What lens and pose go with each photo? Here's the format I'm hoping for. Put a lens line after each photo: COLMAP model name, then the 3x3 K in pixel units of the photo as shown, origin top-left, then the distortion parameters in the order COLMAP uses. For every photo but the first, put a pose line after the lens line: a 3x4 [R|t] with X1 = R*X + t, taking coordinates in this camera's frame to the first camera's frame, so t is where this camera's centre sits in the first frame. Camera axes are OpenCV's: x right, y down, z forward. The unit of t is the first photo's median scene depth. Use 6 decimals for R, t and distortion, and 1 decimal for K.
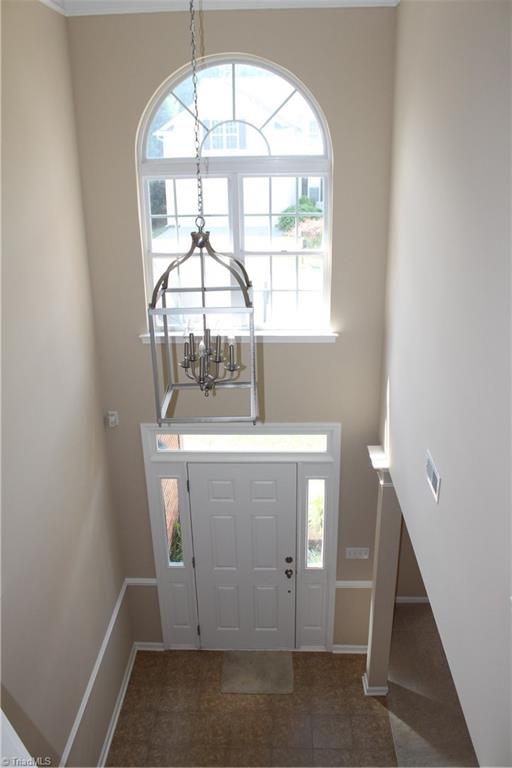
lens RADIAL K [[642.3, 0, 258.0], [0, 642.3, 385.1], [0, 0, 1]] dist [-0.134140, 0.086984]
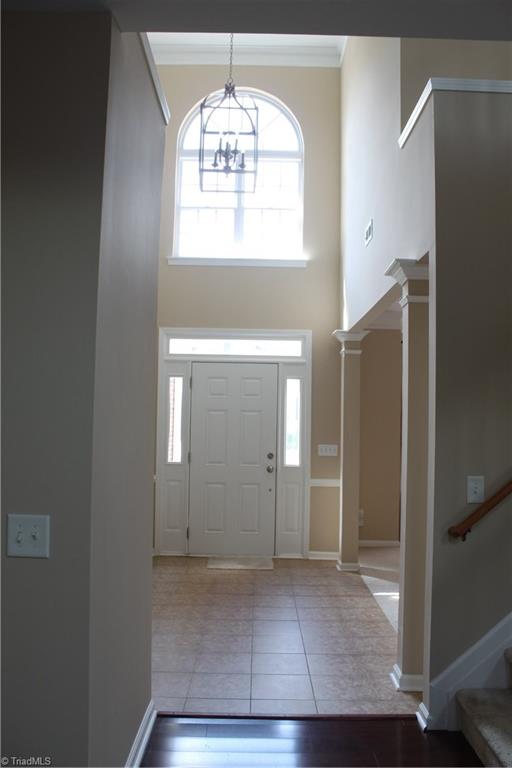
lens RADIAL K [[642.3, 0, 255.8], [0, 642.3, 381.7], [0, 0, 1]] dist [-0.134140, 0.086984]
pose [[0.998800, 0.037723, 0.031228, -0.020985], [-0.021562, 0.911294, -0.411192, 0.643441], [-0.043969, 0.410025, 0.911014, -0.143356]]
